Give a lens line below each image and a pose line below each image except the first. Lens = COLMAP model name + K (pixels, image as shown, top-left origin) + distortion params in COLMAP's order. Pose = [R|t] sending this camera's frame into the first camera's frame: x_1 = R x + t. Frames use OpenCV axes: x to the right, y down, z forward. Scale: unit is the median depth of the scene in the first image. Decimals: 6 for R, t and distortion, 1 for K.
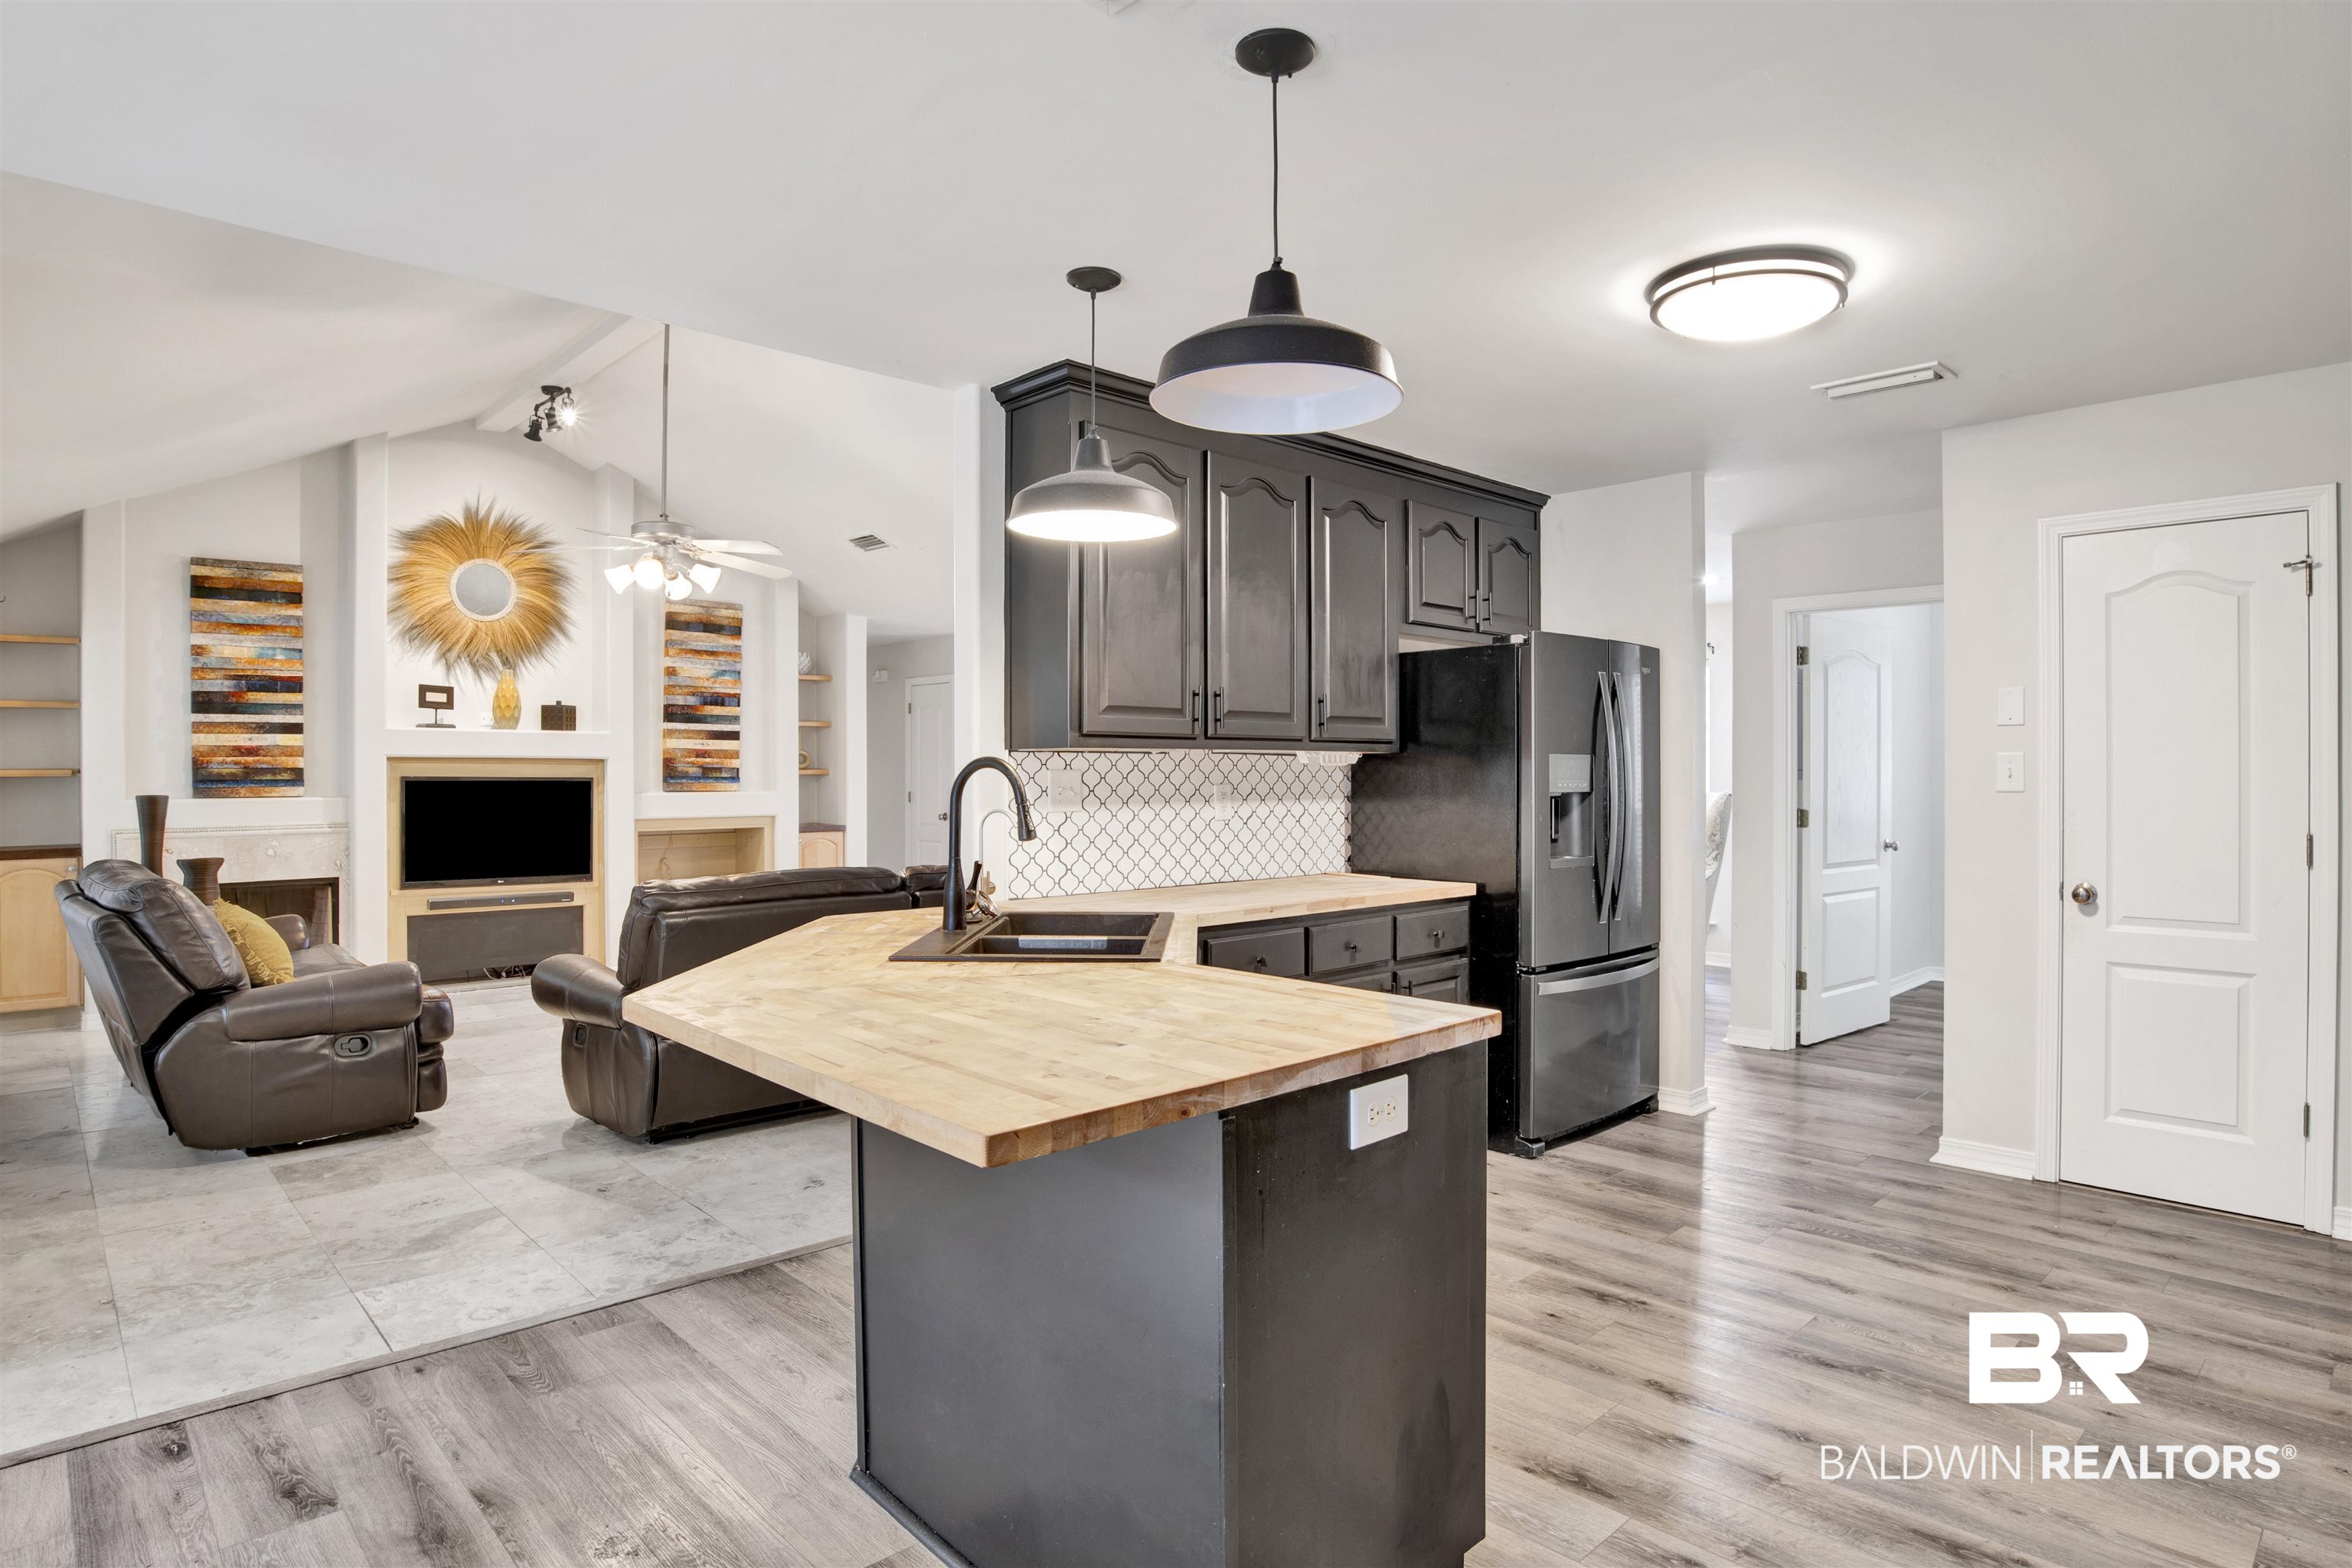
lens RADIAL K [[1286.5, 0, 1163.0], [0, 1286.5, 779.1], [0, 0, 1]] dist [-0.048289, 0.006570]
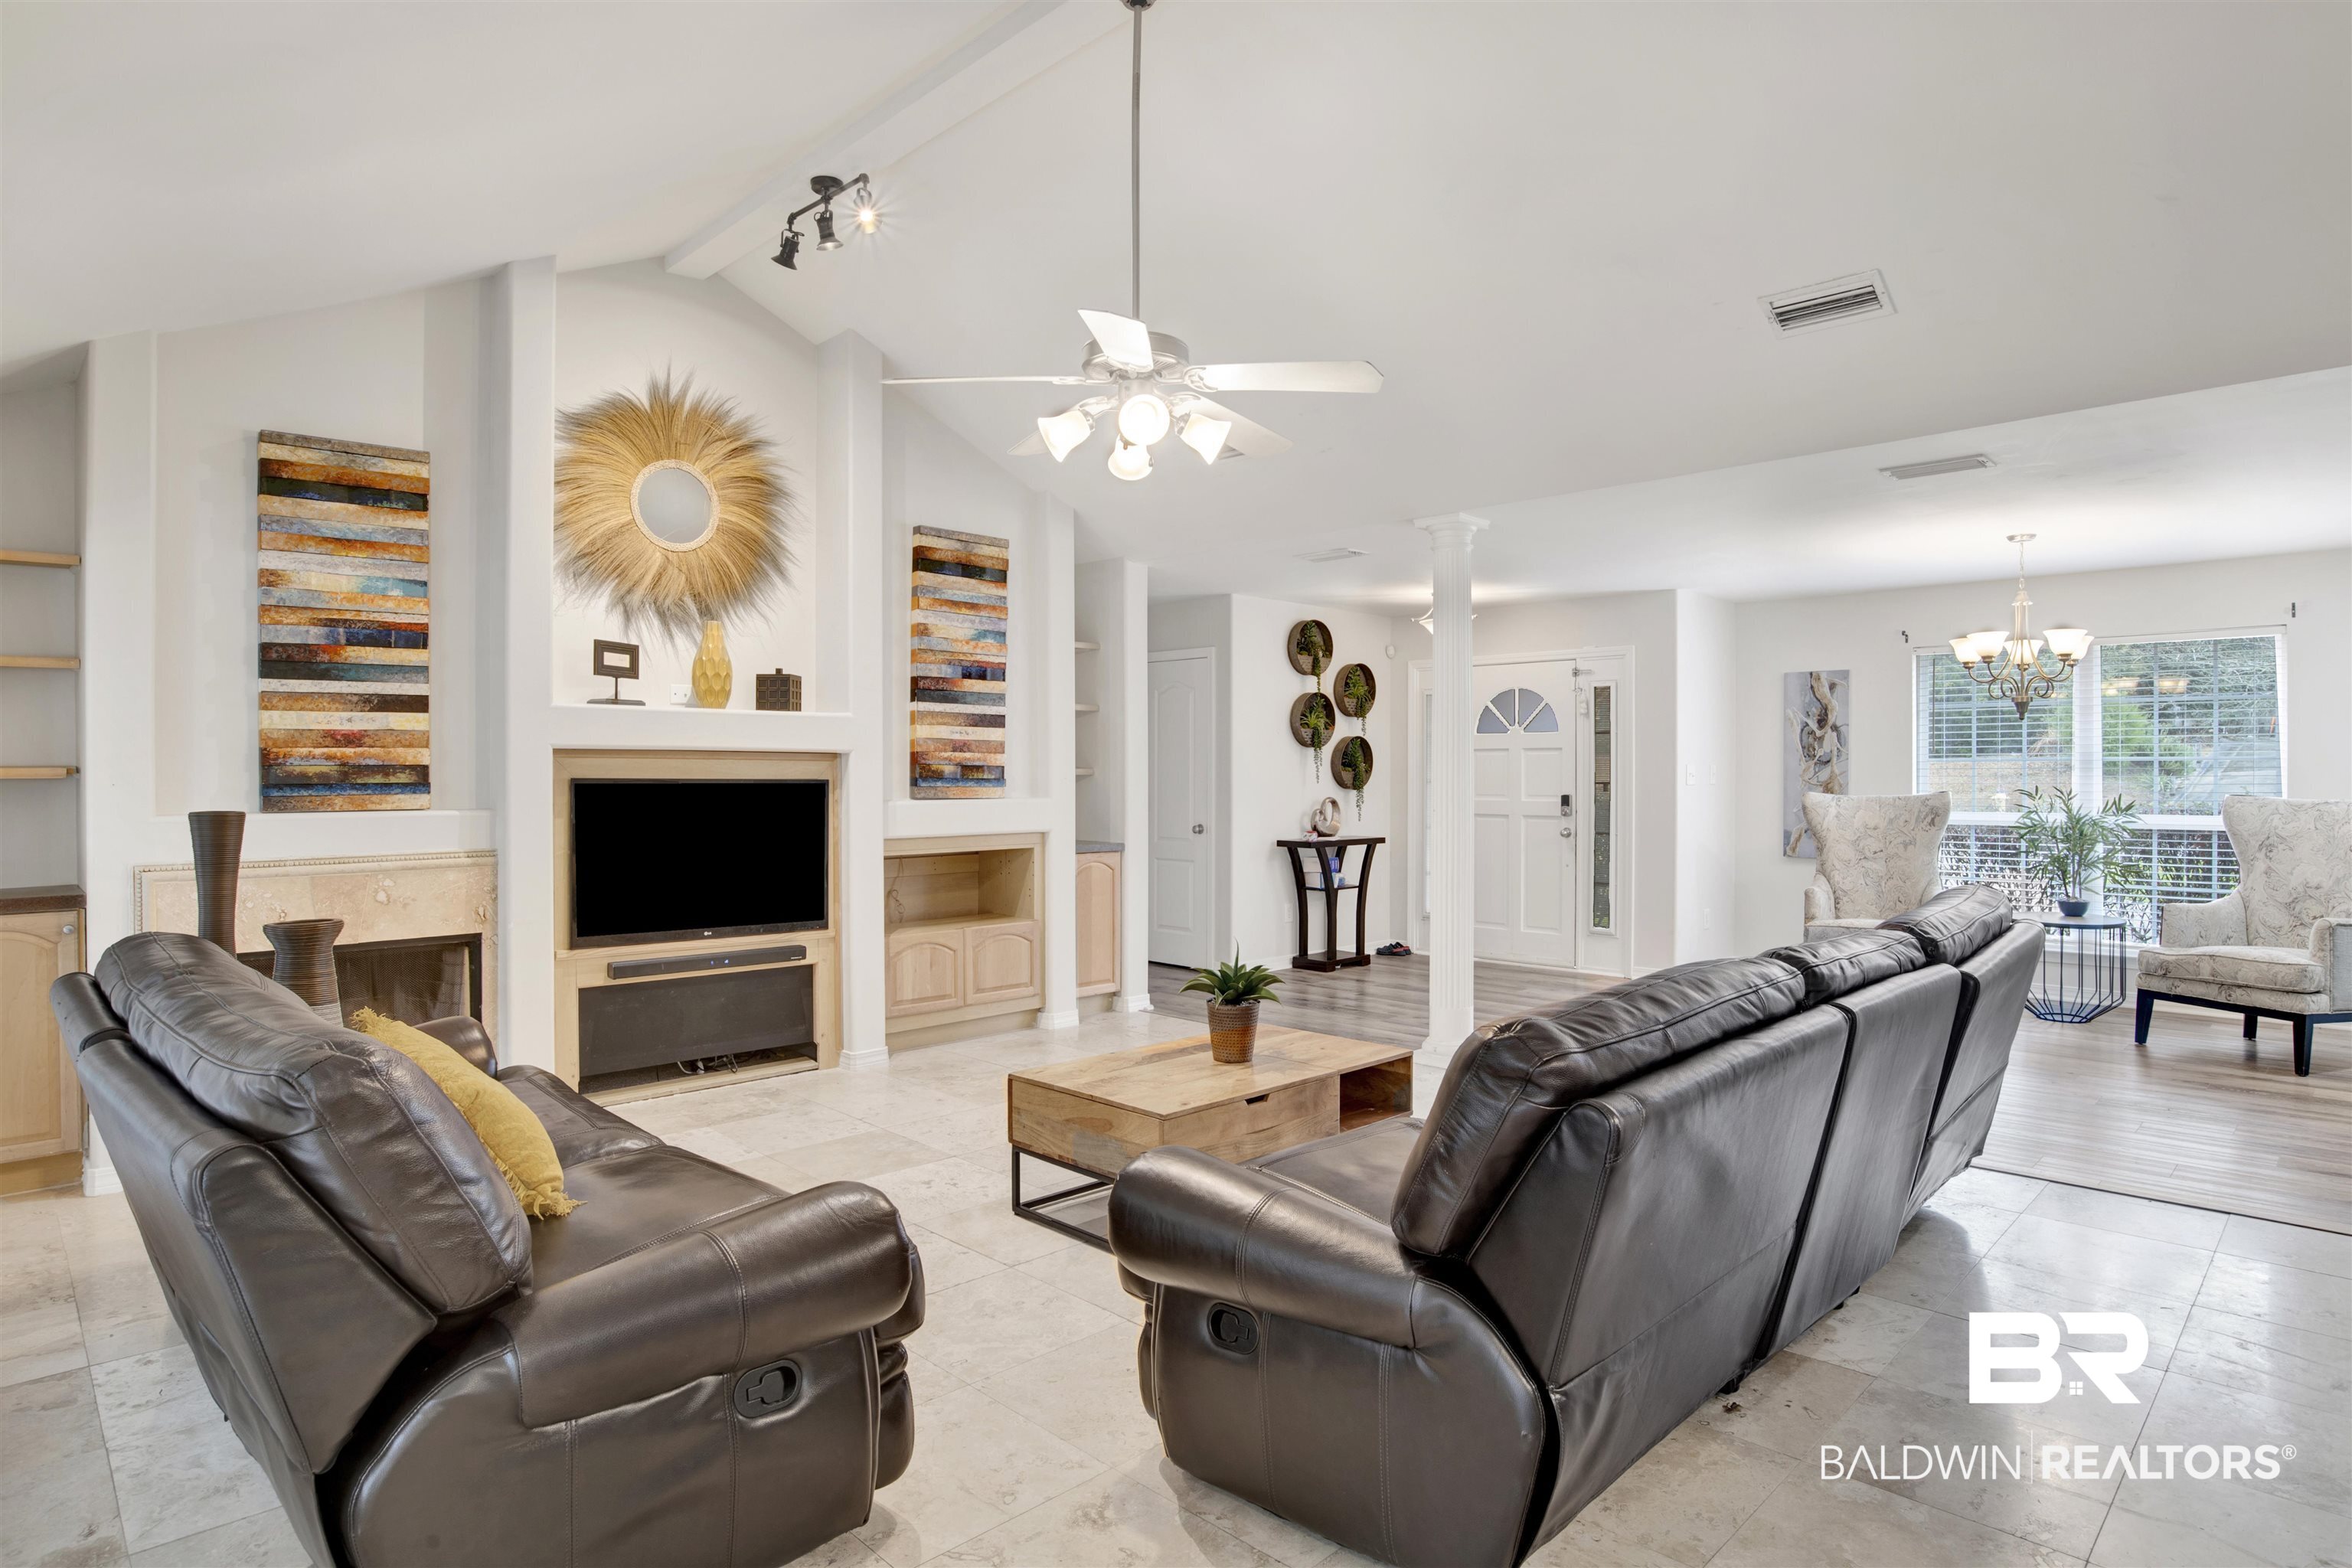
lens RADIAL K [[1286.5, 0, 1174.1], [0, 1286.5, 777.2], [0, 0, 1]] dist [-0.048289, 0.006570]
pose [[0.999672, 0.000731, 0.025580, -0.300928], [-0.000714, 1.000000, -0.000681, -0.002349], [-0.025581, 0.000663, 0.999673, 0.323543]]
